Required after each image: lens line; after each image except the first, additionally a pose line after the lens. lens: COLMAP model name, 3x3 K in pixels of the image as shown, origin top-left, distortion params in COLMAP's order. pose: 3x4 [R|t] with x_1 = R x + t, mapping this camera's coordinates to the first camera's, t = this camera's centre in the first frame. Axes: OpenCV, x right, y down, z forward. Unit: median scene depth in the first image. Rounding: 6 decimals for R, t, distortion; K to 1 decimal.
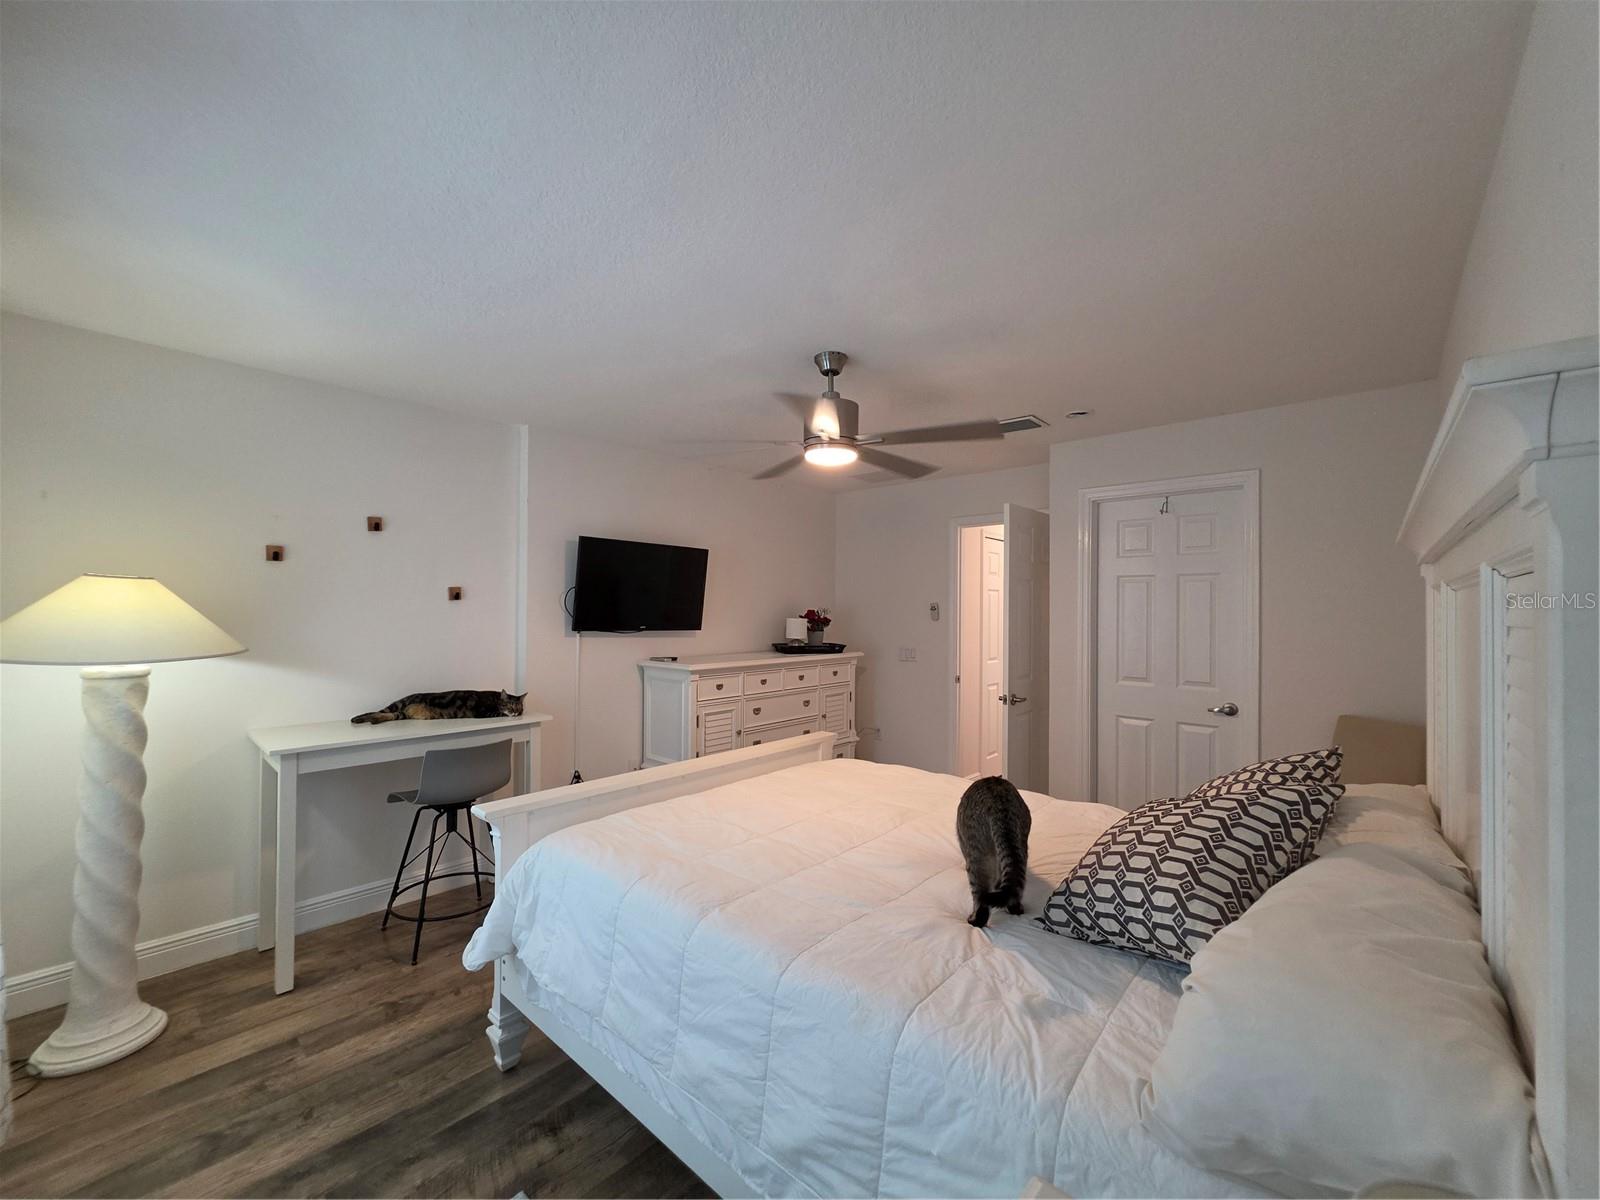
lens RADIAL K [[646.6, 0, 798.8], [0, 646.6, 609.6], [0, 0, 1]] dist [-0.001861, 0.001055]
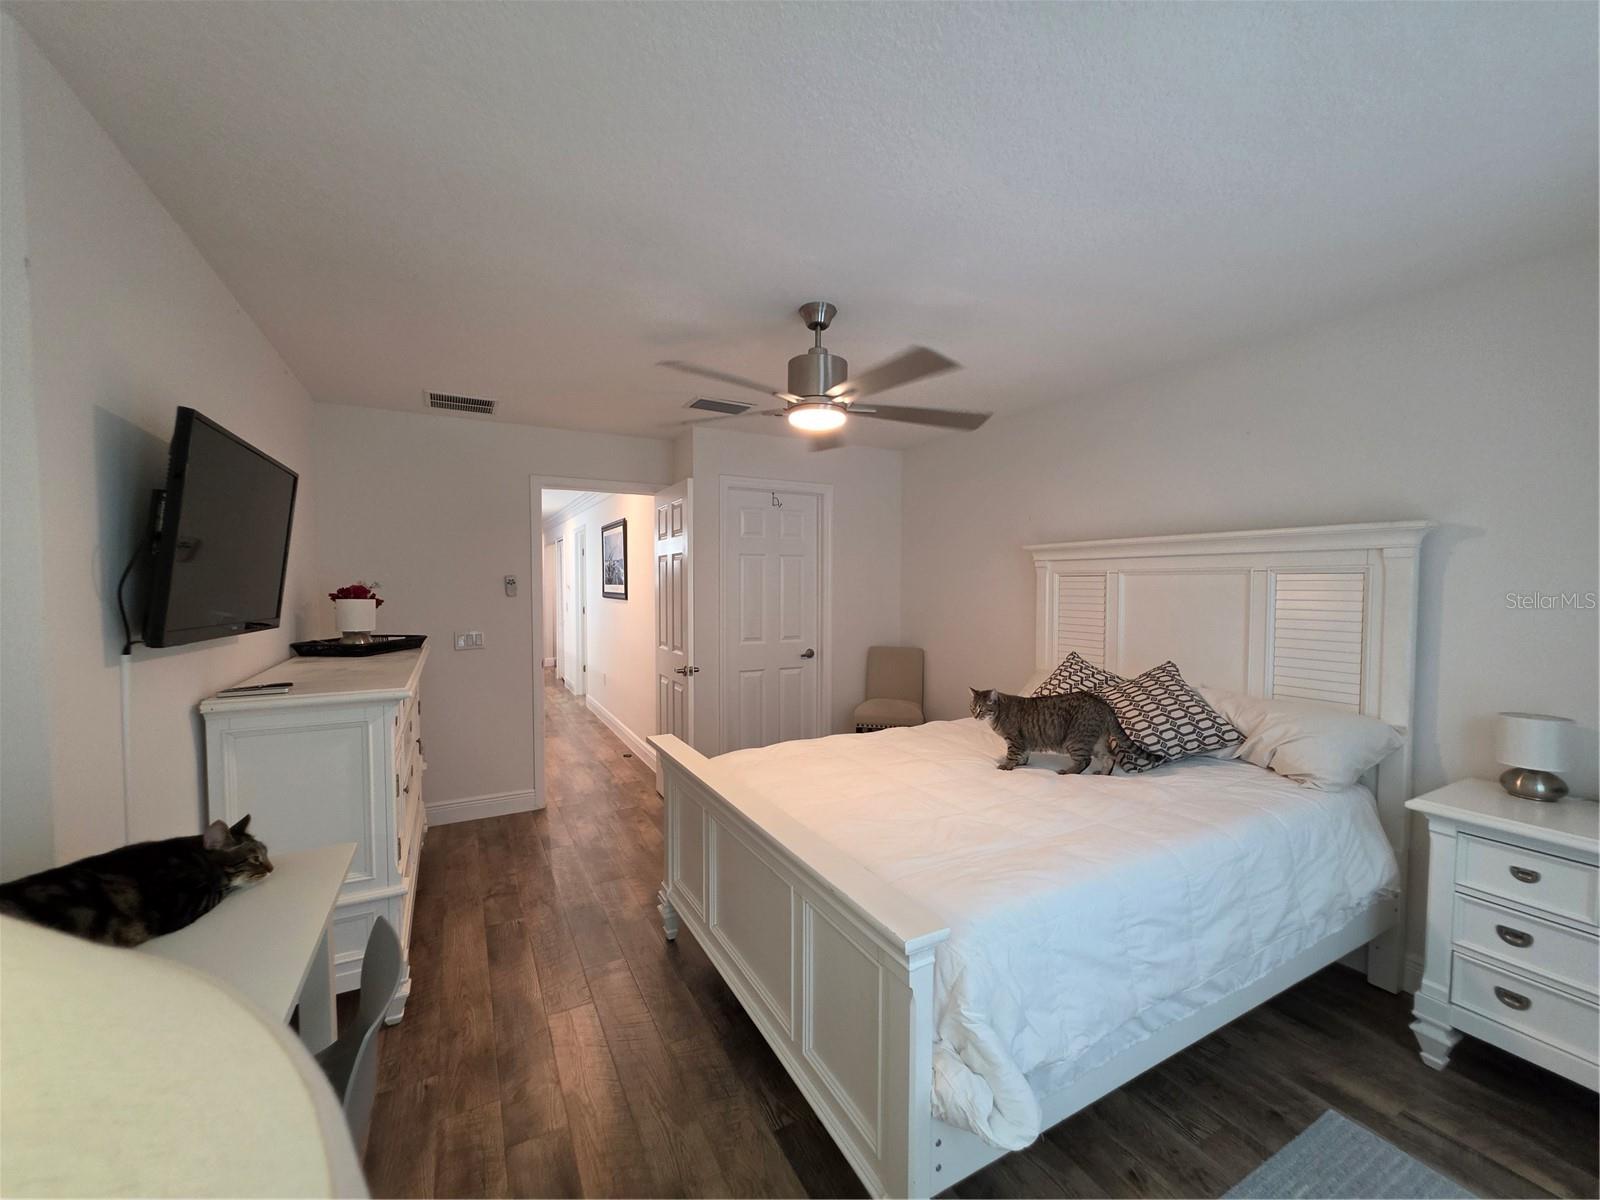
lens RADIAL K [[634.0, 0, 798.3], [0, 634.0, 602.4], [0, 0, 1]] dist [0.000788, 0.000288]
pose [[0.329898, -0.036251, 0.943320, -0.559784], [0.003894, 0.999306, 0.037040, -0.006352], [-0.944009, -0.008546, 0.329810, 0.495706]]
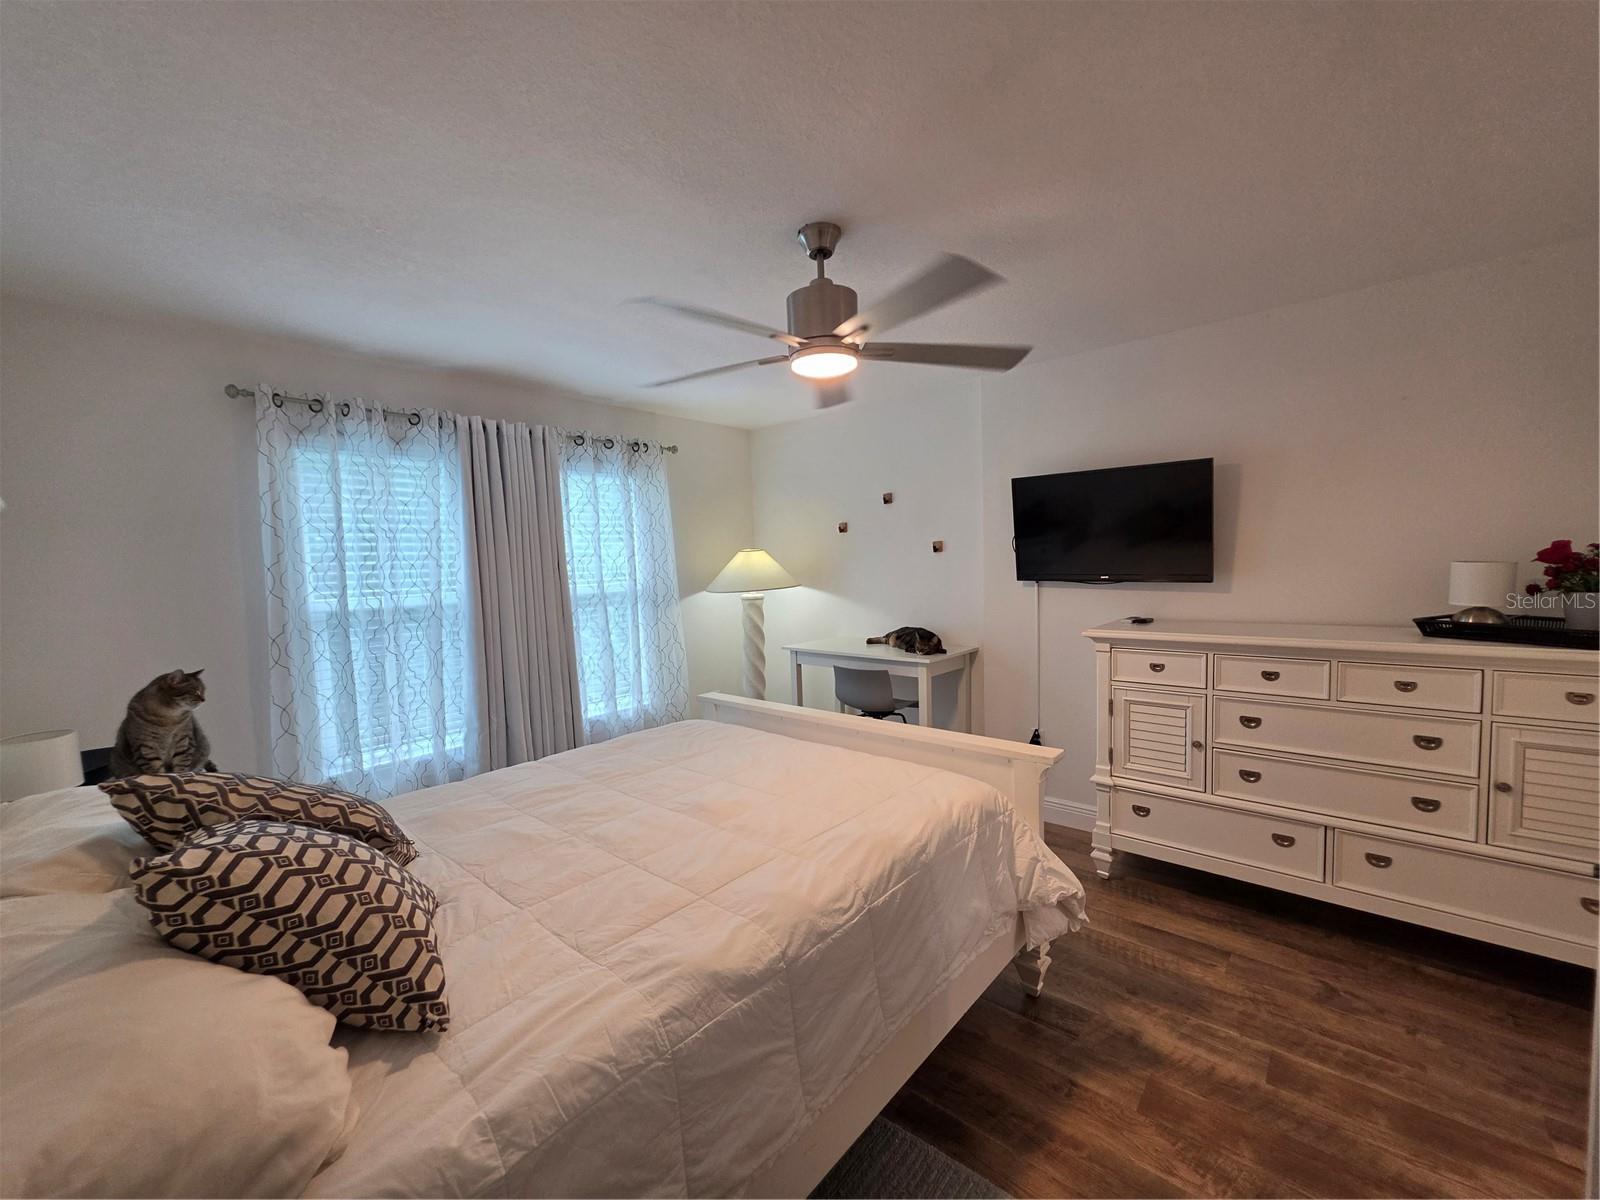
lens RADIAL K [[644.6, 0, 803.0], [0, 644.6, 601.2], [0, 0, 1]] dist [-0.001452, 0.000754]
pose [[0.020607, 0.050786, -0.998497, 0.557650], [0.030308, 0.998218, 0.051398, 0.005064], [0.999328, -0.031322, 0.019031, 0.647730]]
